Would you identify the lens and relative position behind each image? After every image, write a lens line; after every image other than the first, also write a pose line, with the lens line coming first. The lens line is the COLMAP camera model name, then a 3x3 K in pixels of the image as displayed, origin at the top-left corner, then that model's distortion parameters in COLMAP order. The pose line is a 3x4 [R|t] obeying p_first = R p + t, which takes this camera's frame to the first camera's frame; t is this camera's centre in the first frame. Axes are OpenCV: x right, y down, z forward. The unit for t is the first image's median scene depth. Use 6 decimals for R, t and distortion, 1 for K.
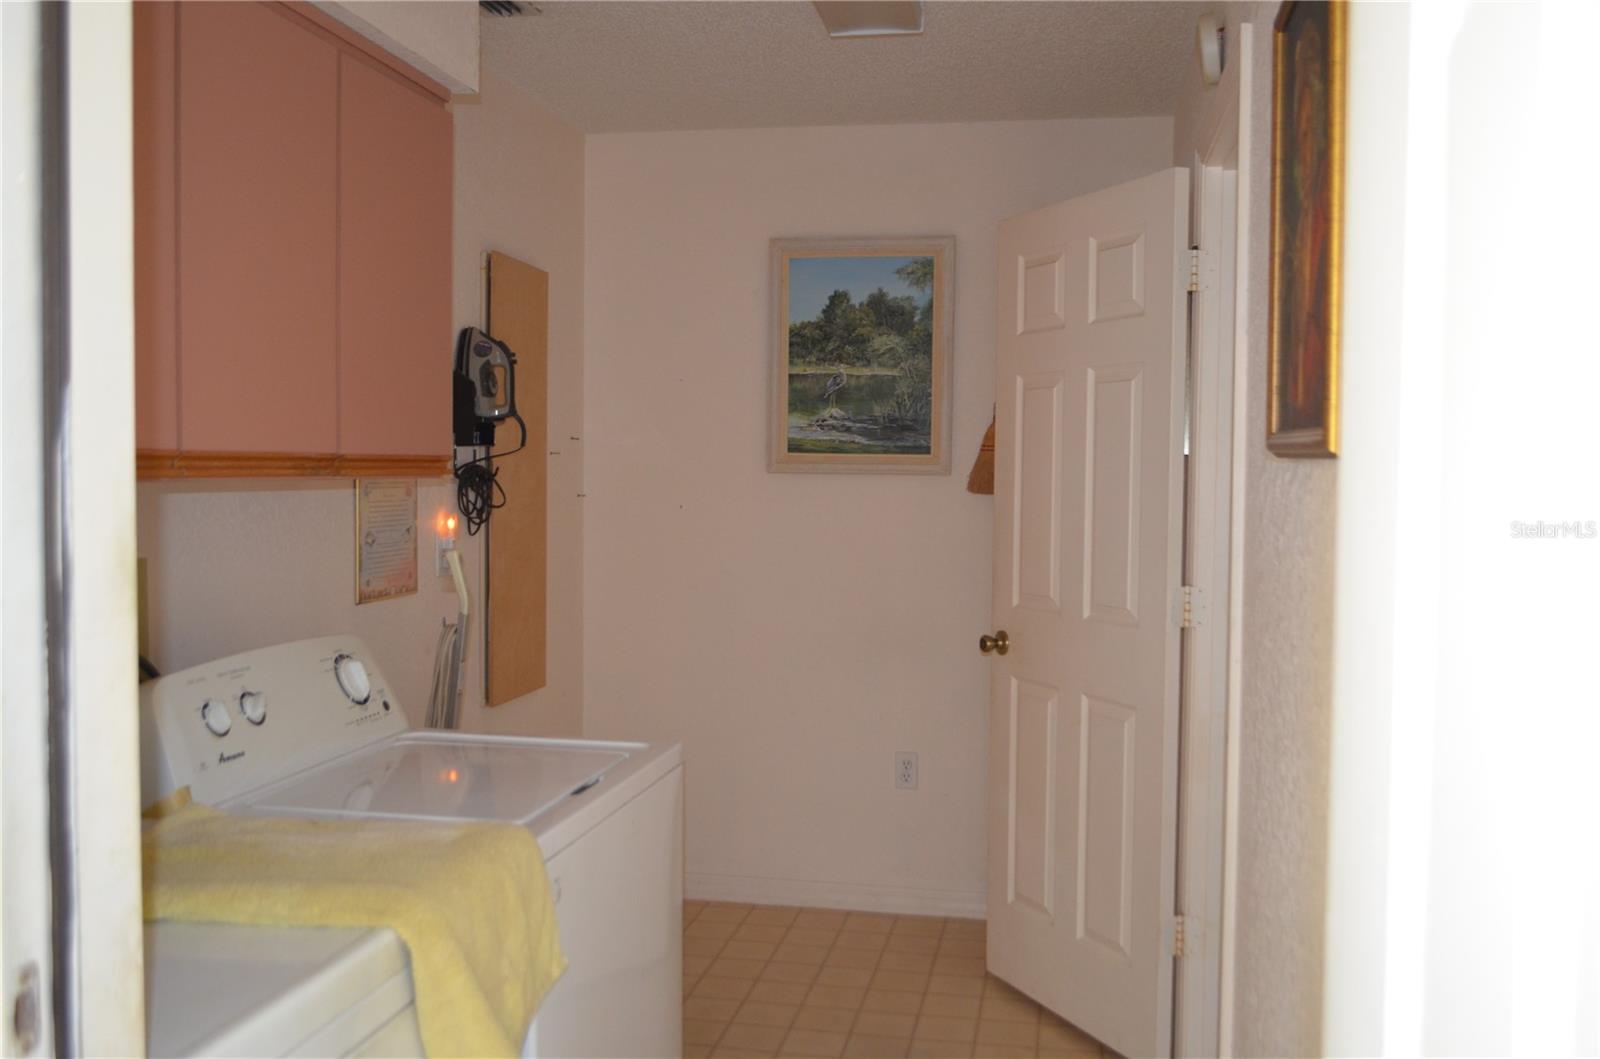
lens RADIAL K [[1445.9, 0, 792.5], [0, 1445.9, 535.1], [0, 0, 1]] dist [-0.033529, 0.008003]
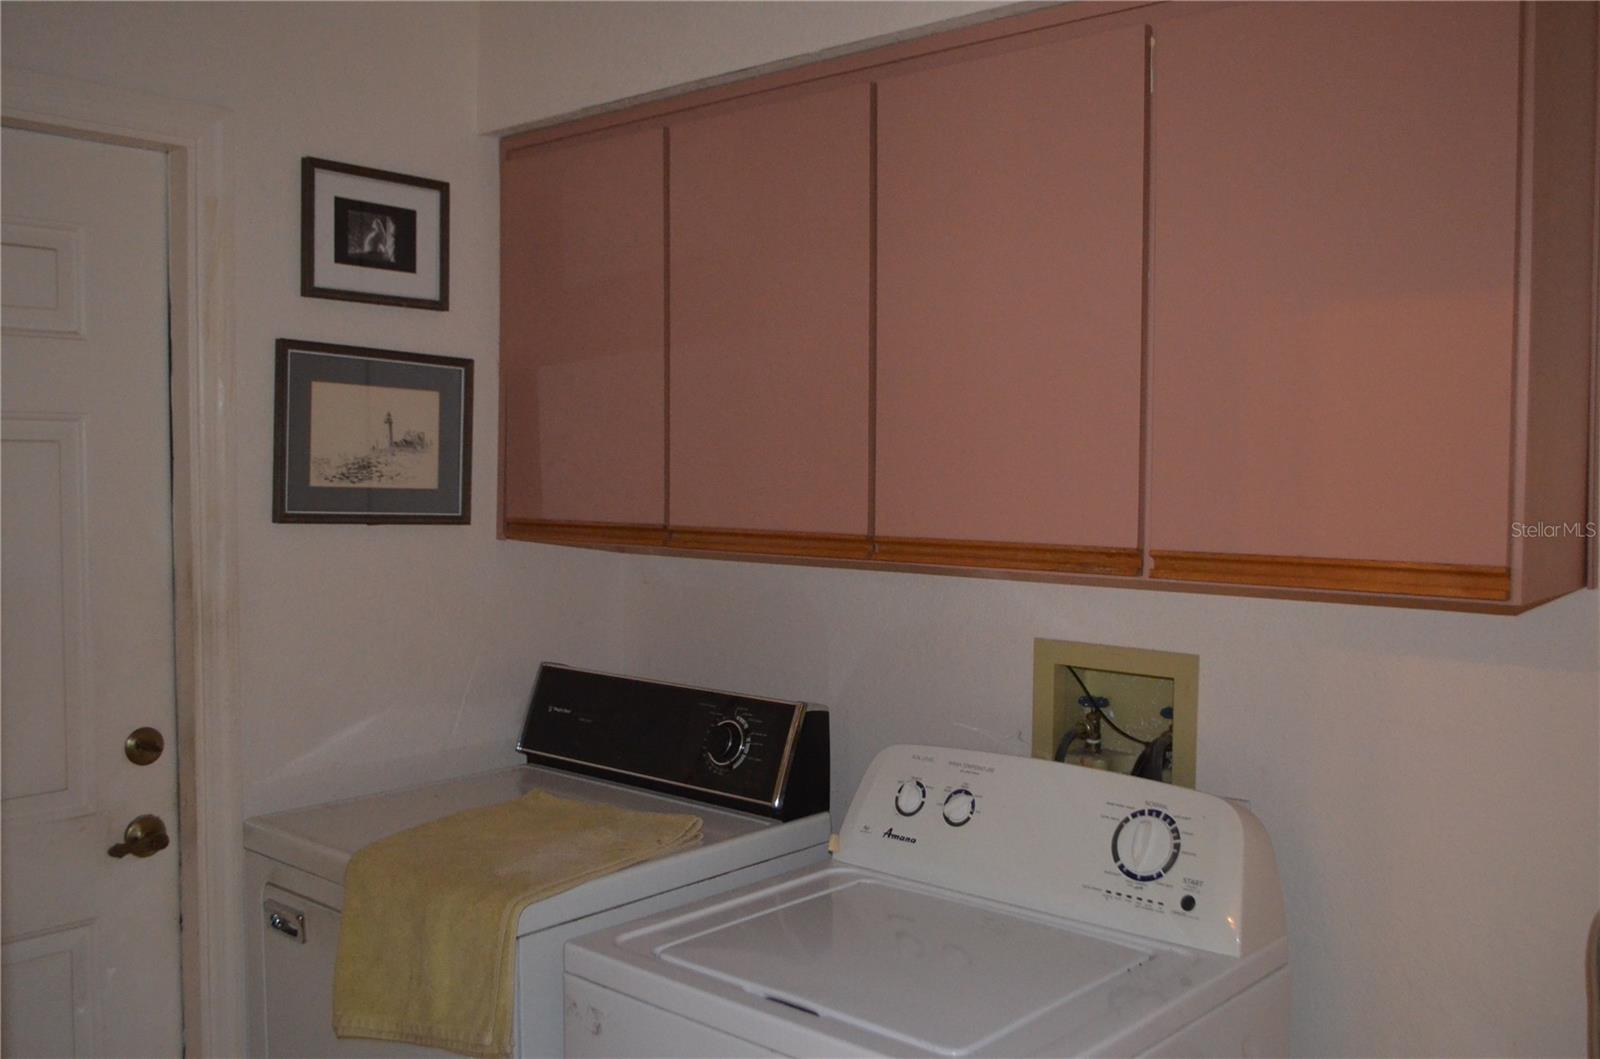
lens RADIAL K [[1445.9, 0, 792.5], [0, 1445.9, 535.1], [0, 0, 1]] dist [-0.033529, 0.008003]
pose [[-0.518380, 0.033240, -0.854504, 0.323303], [-0.049240, 0.996426, 0.068632, -0.078537], [0.853732, 0.077653, -0.514890, 0.902057]]
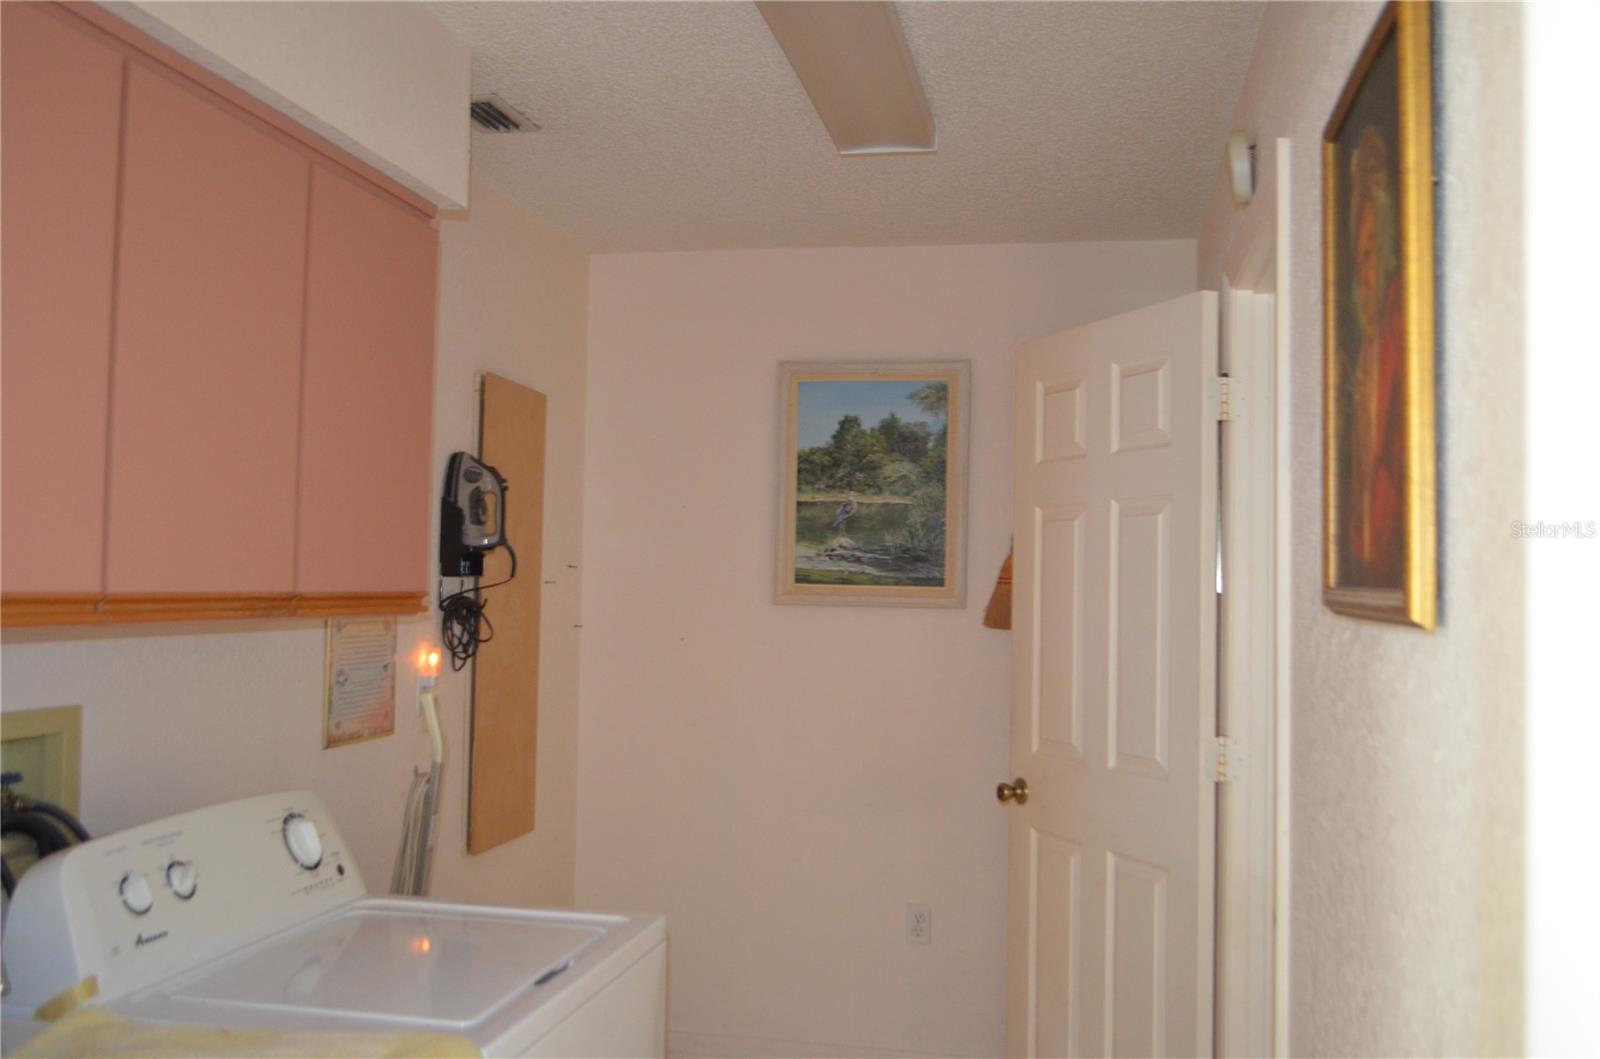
lens RADIAL K [[1445.9, 0, 792.5], [0, 1445.9, 535.1], [0, 0, 1]] dist [-0.033529, 0.008003]
pose [[0.999903, 0.008193, -0.011291, 0.007897], [-0.009084, 0.996648, -0.081300, -0.015601], [0.010587, 0.081395, 0.996626, 0.064830]]
